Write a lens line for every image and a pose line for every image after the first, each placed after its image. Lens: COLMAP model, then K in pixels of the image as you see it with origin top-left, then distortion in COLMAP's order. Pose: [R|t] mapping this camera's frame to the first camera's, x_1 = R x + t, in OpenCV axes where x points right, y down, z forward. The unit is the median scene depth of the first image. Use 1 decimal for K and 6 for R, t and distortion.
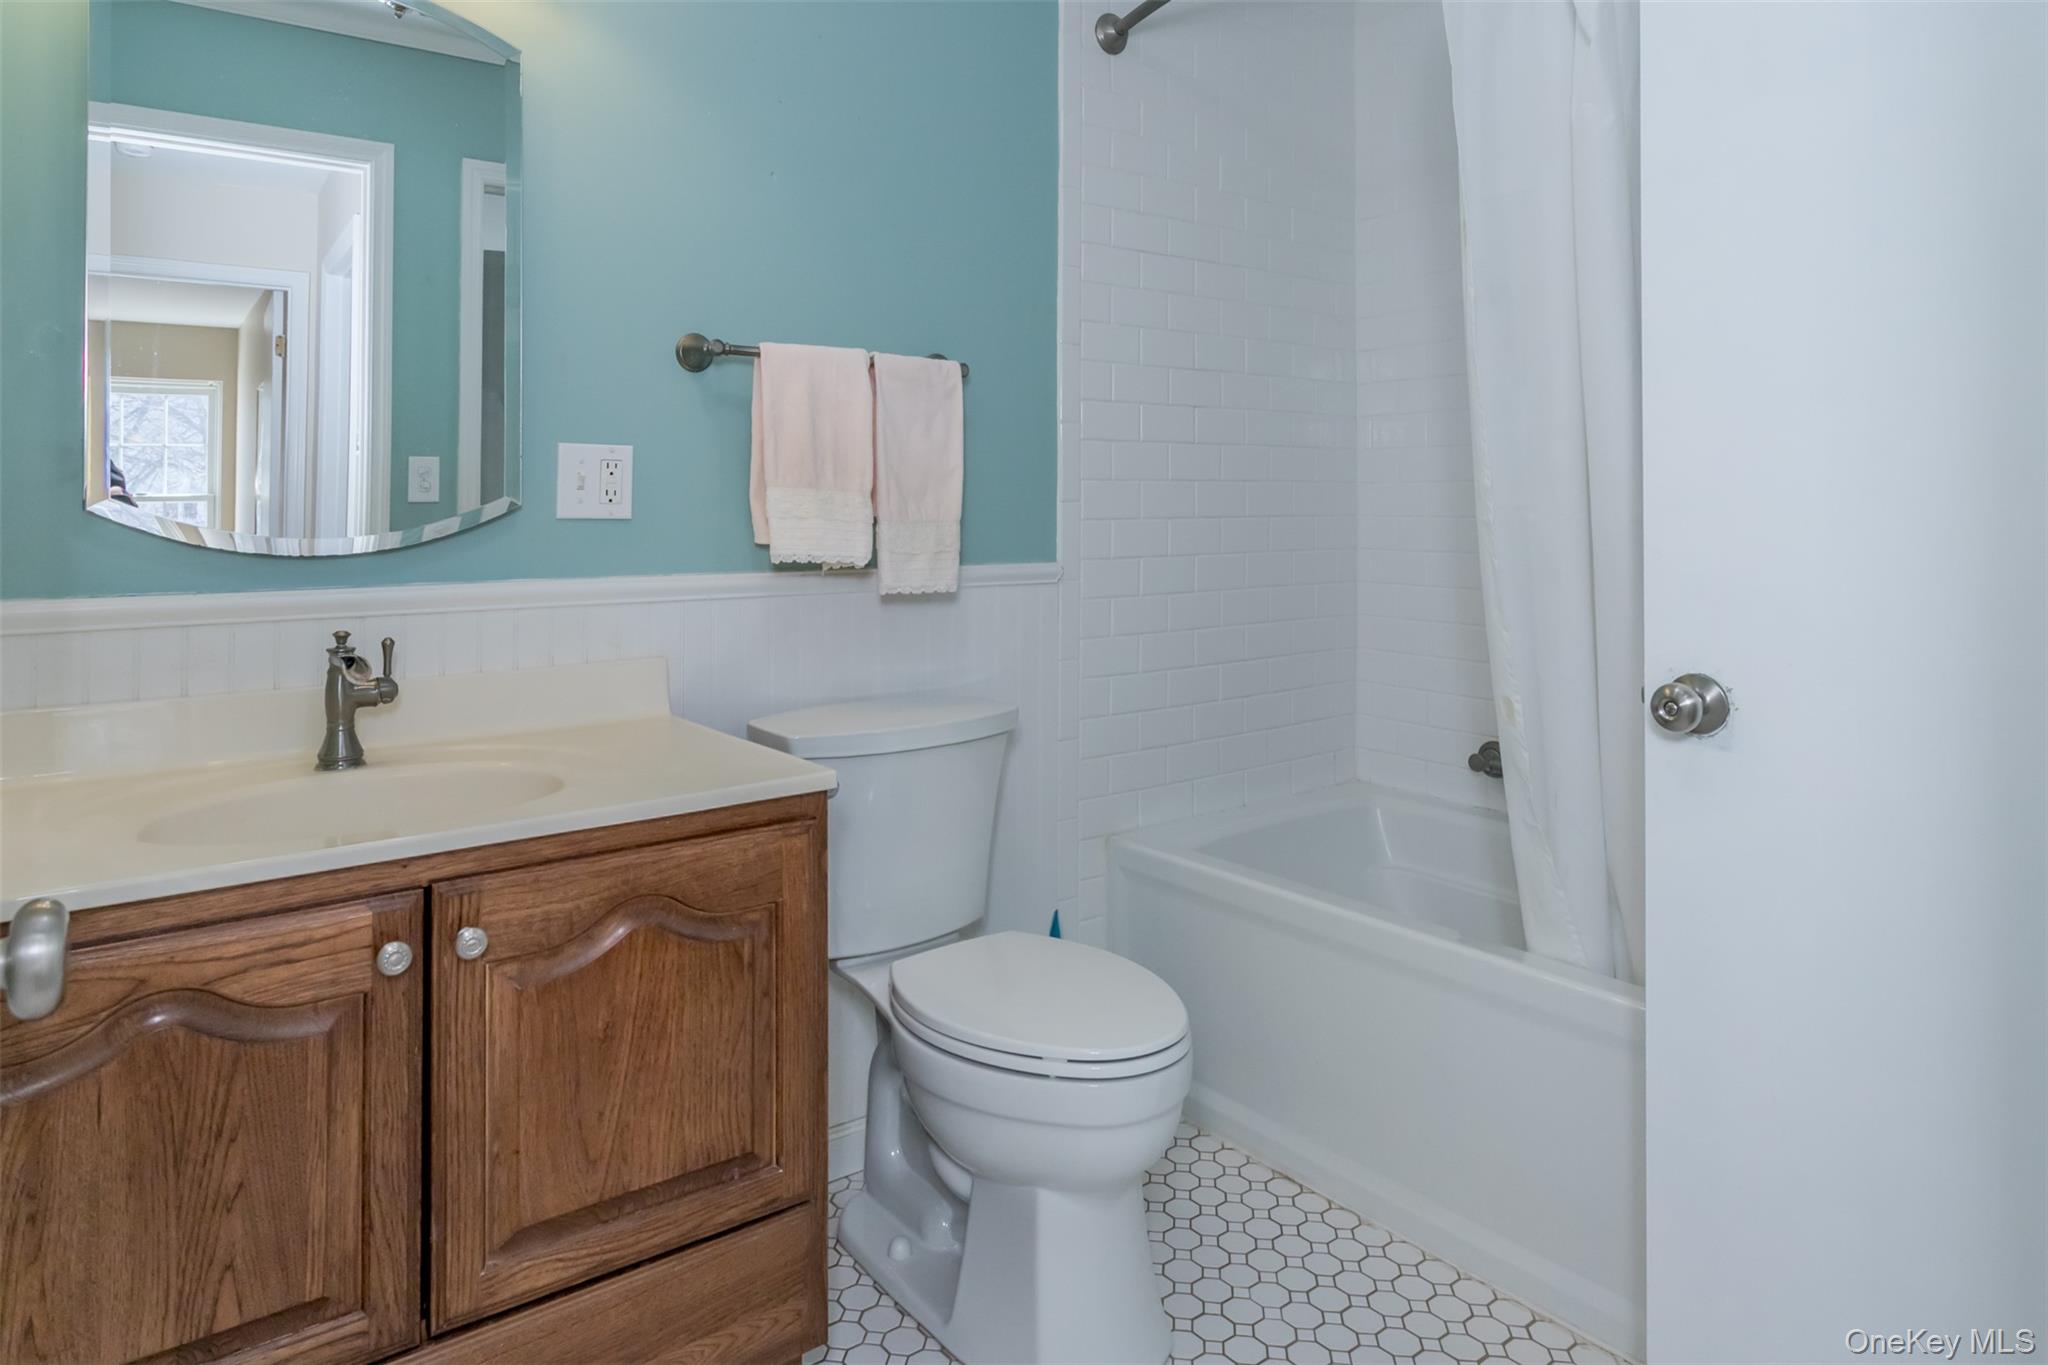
lens RADIAL K [[1349.4, 0, 1026.9], [0, 1349.4, 684.3], [0, 0, 1]] dist [0.007423, -0.002478]
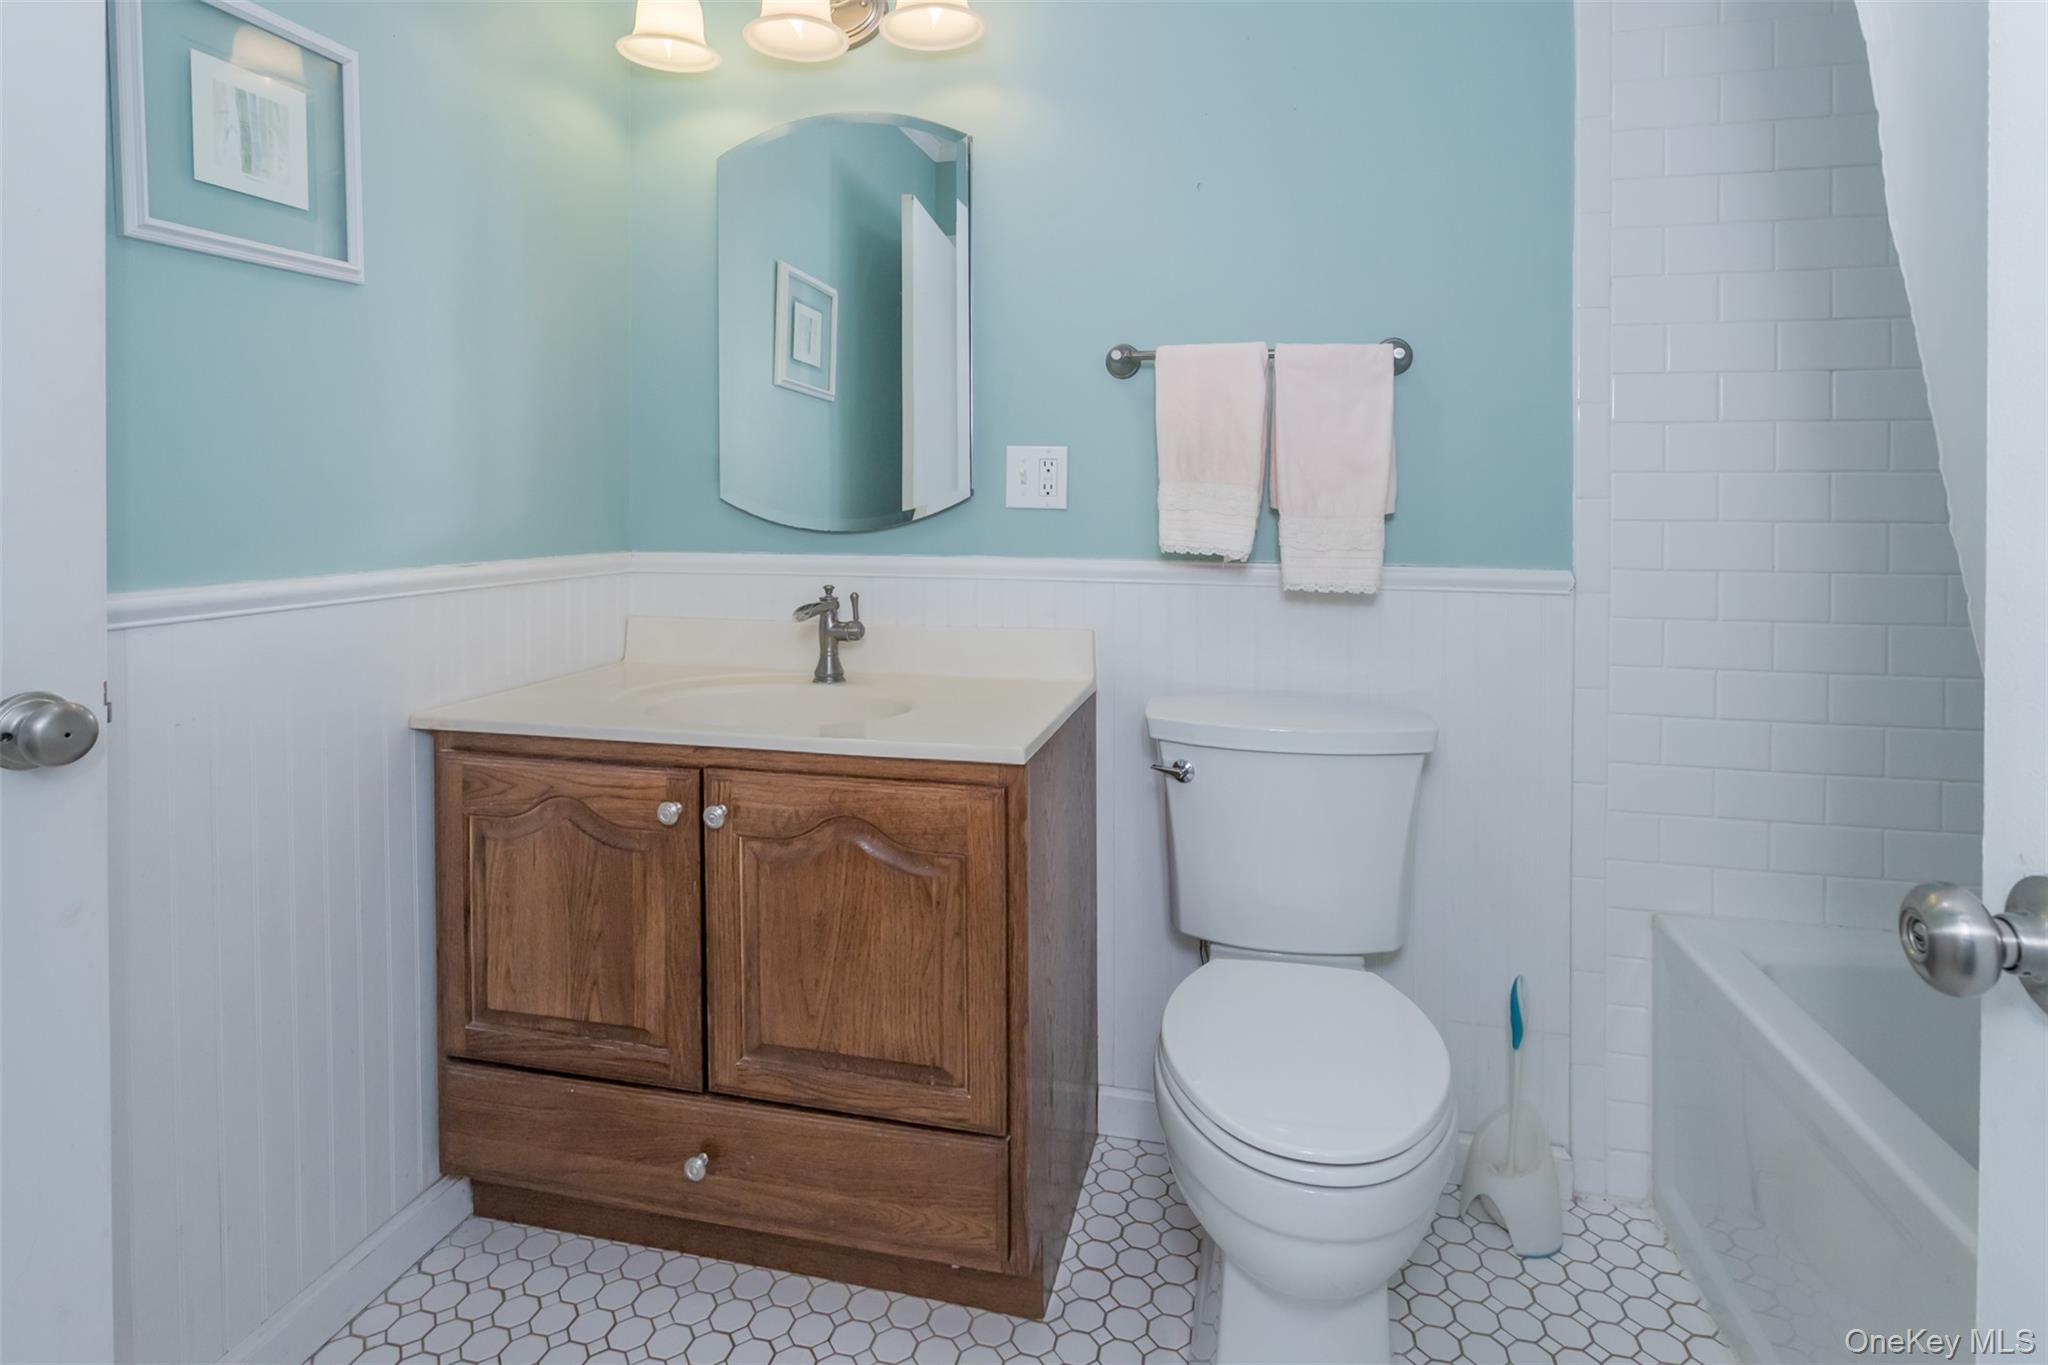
lens RADIAL K [[1093.2, 0, 1027.9], [0, 1093.2, 633.2], [0, 0, 1]] dist [-0.007699, 0.000374]
pose [[0.607656, 0.101174, -0.787730, 0.514118], [-0.113829, 0.992707, 0.039692, -0.057838], [0.786001, 0.065547, 0.614741, 0.465099]]
